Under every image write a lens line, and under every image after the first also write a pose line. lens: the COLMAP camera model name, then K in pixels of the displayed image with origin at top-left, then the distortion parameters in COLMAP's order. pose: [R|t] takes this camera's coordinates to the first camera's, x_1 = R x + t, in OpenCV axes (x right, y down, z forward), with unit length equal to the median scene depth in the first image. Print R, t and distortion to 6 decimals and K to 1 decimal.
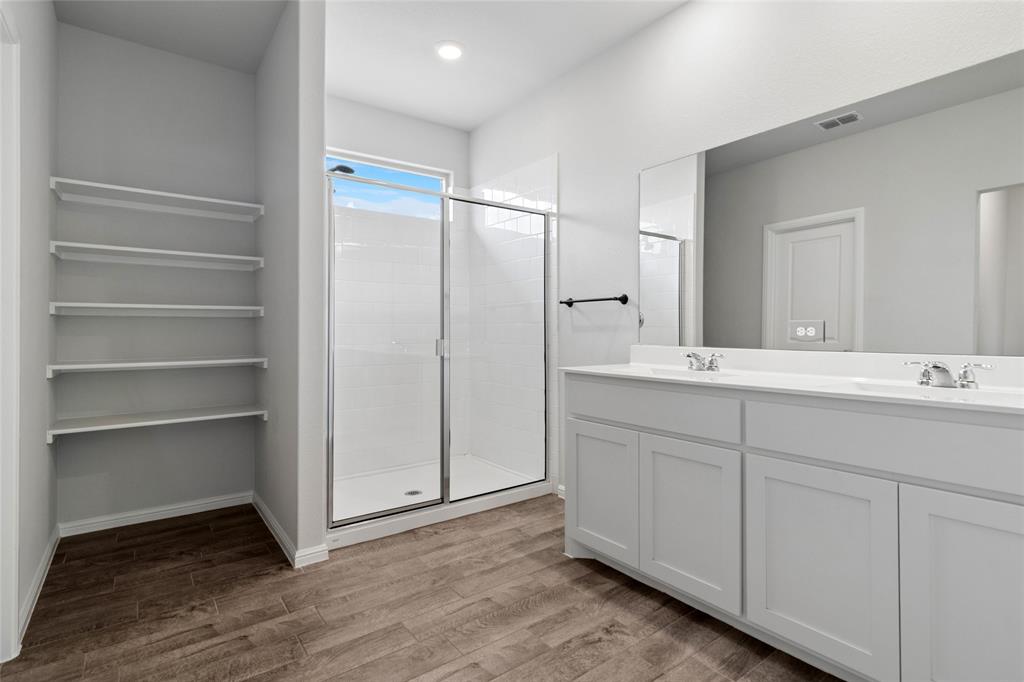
lens RADIAL K [[496.9, 0, 512.9], [0, 496.9, 328.8], [0, 0, 1]] dist [-0.001379, 0.000205]
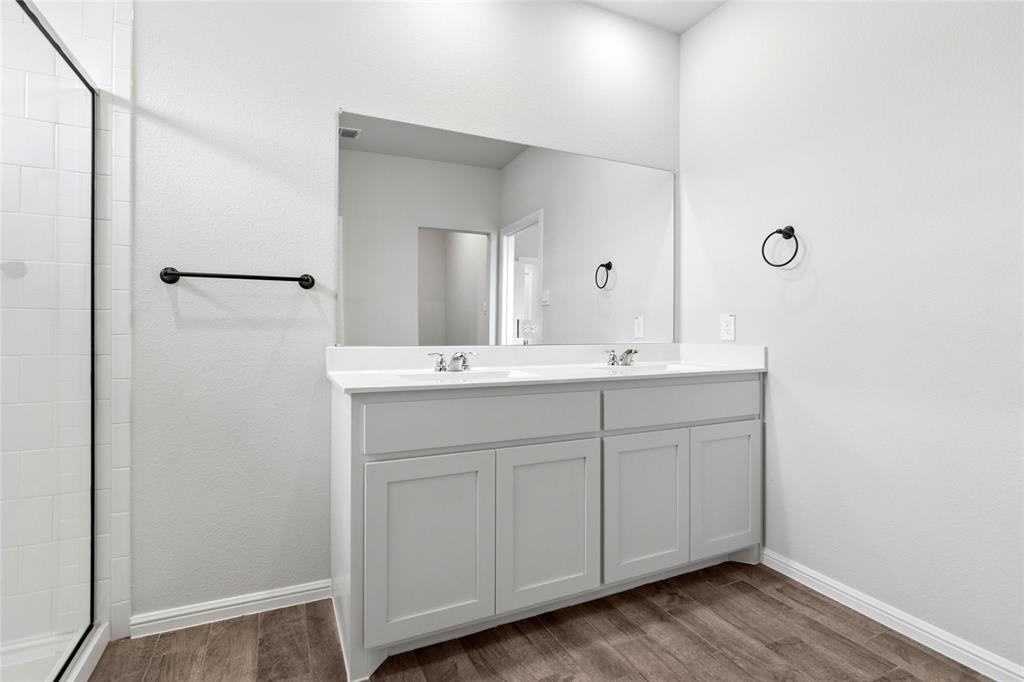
lens RADIAL K [[496.9, 0, 512.9], [0, 496.9, 328.8], [0, 0, 1]] dist [-0.001379, 0.000205]
pose [[0.204456, 0.004277, 0.978866, -0.502053], [-0.009121, 0.999955, -0.002464, 0.006911], [-0.978833, -0.008424, 0.204486, 0.725693]]
